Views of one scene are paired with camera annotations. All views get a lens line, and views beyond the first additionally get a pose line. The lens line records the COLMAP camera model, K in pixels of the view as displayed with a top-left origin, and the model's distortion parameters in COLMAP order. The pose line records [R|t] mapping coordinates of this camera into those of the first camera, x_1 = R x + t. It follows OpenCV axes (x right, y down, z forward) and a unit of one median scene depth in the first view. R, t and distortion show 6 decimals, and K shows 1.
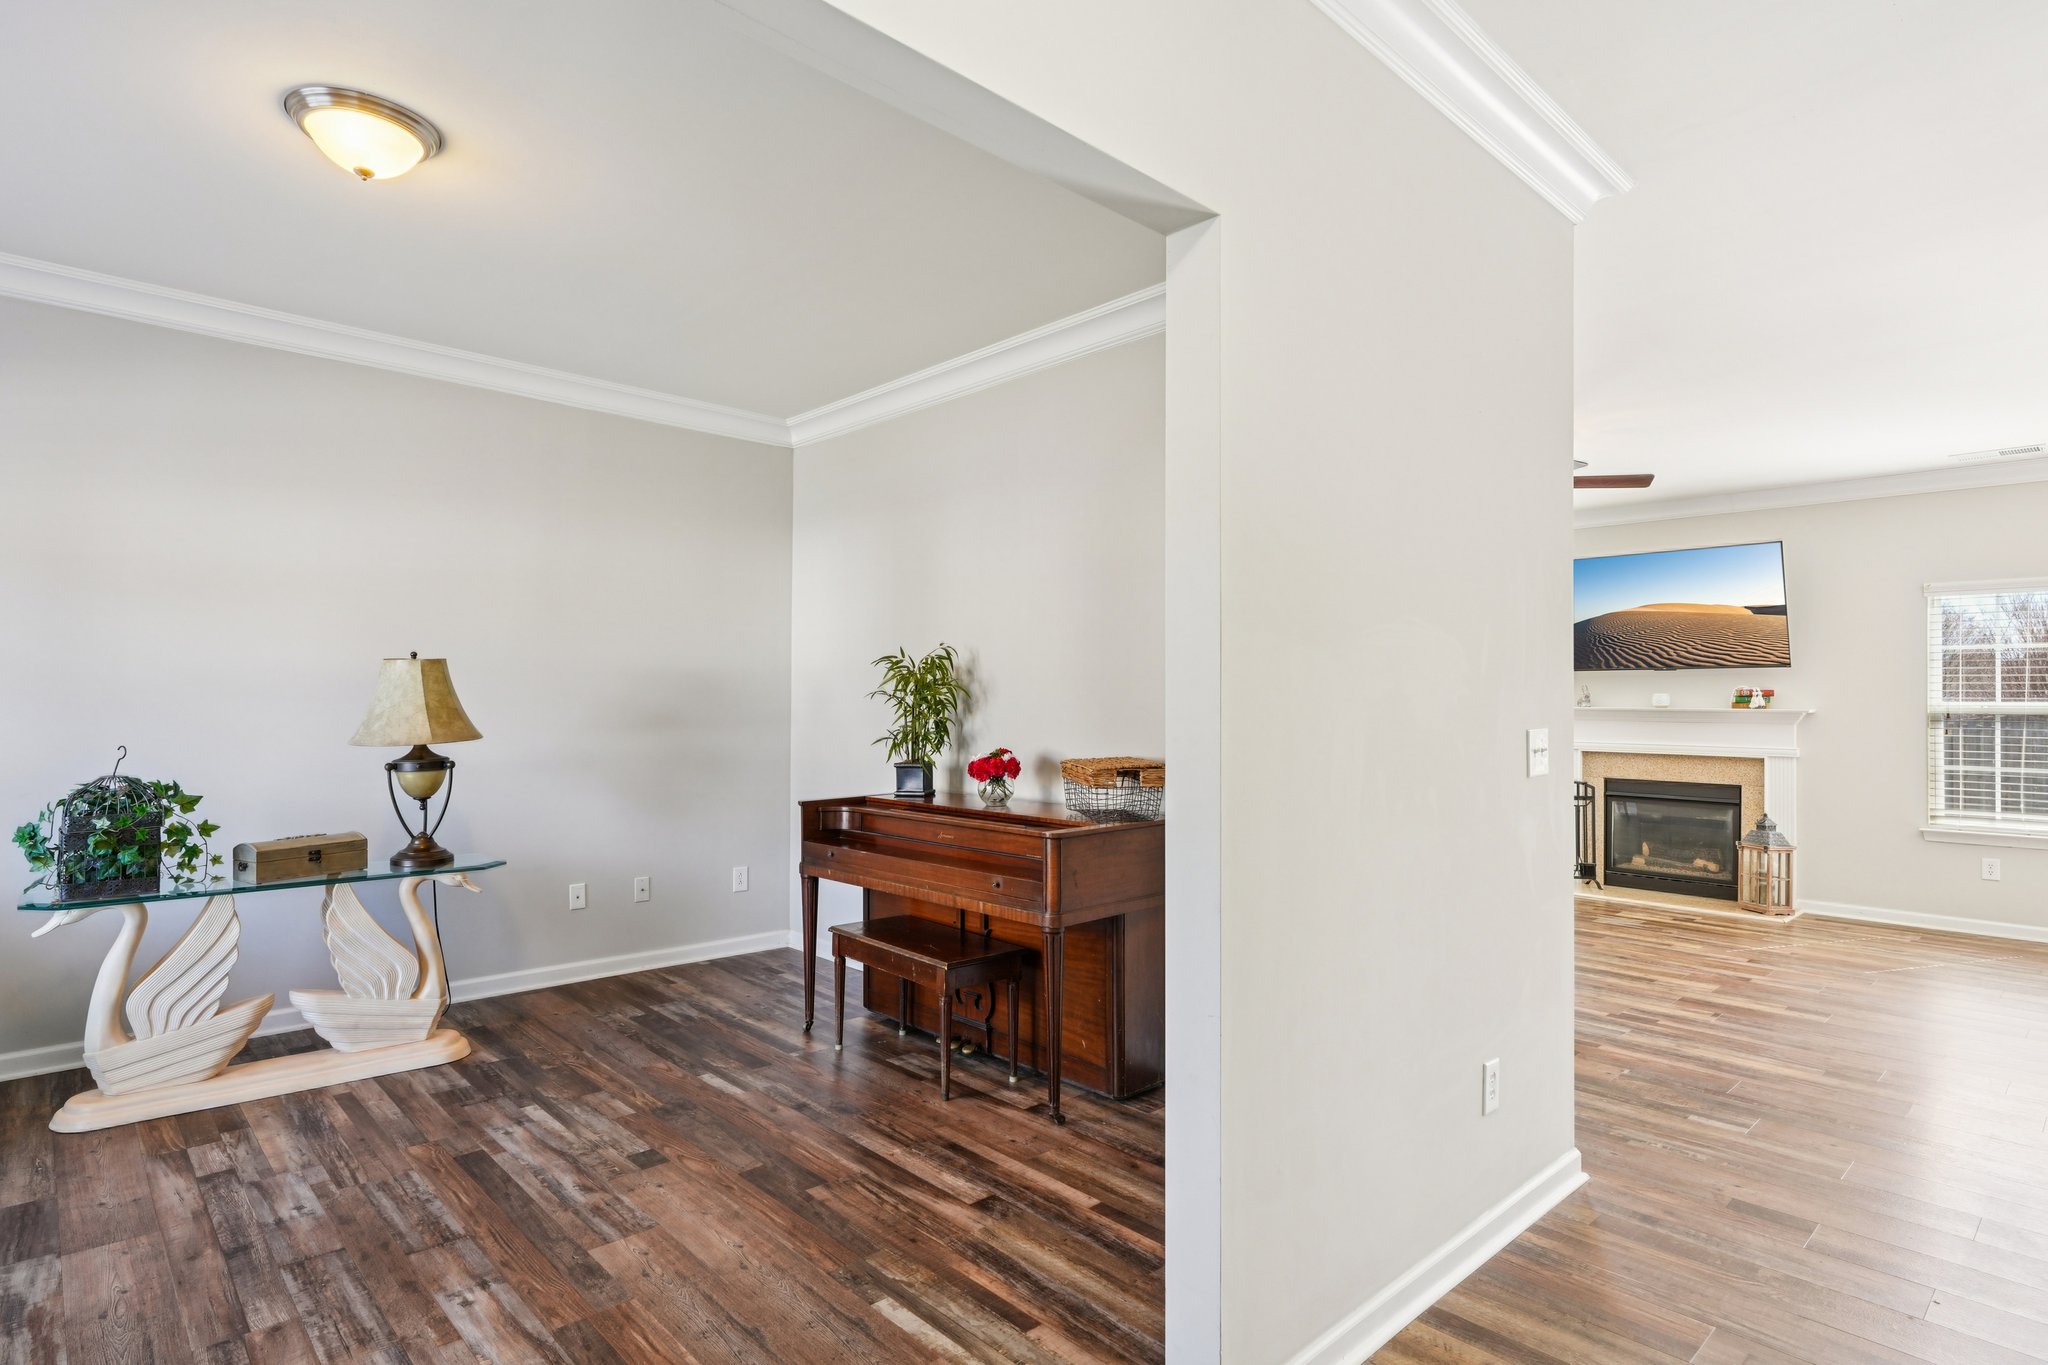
lens RADIAL K [[1057.5, 0, 1005.0], [0, 1057.5, 693.6], [0, 0, 1]] dist [0.000271, 0.000704]
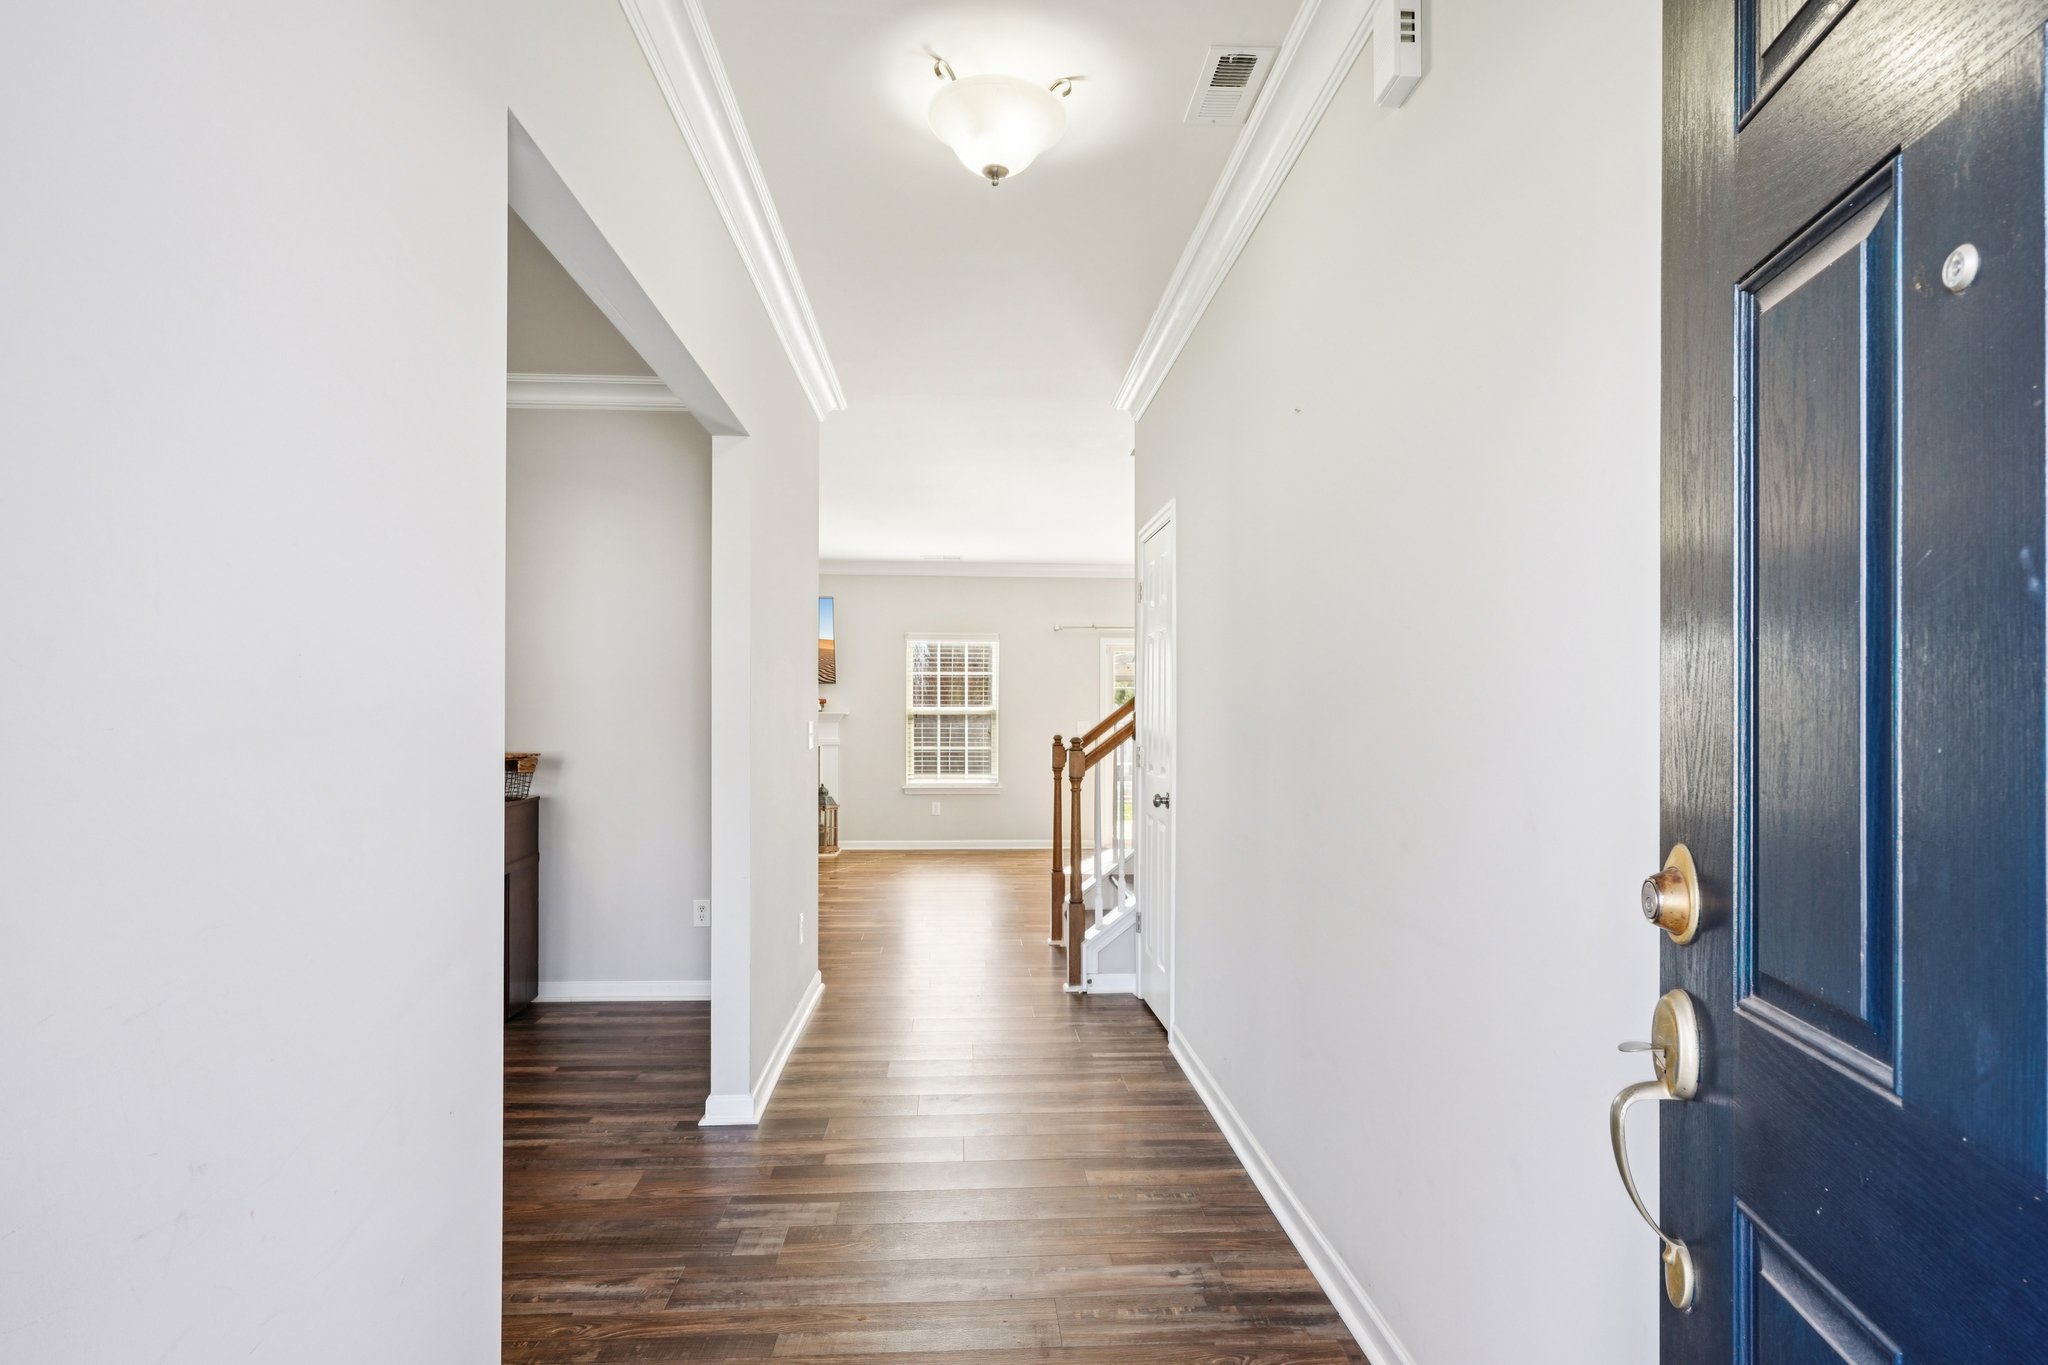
lens RADIAL K [[1057.5, 0, 1026.2], [0, 1057.5, 703.1], [0, 0, 1]] dist [0.000271, 0.000704]
pose [[0.630882, 0.002467, 0.775875, -0.244138], [-0.005011, 0.999987, 0.000896, 0.000319], [-0.775863, -0.004453, 0.630886, -0.136954]]
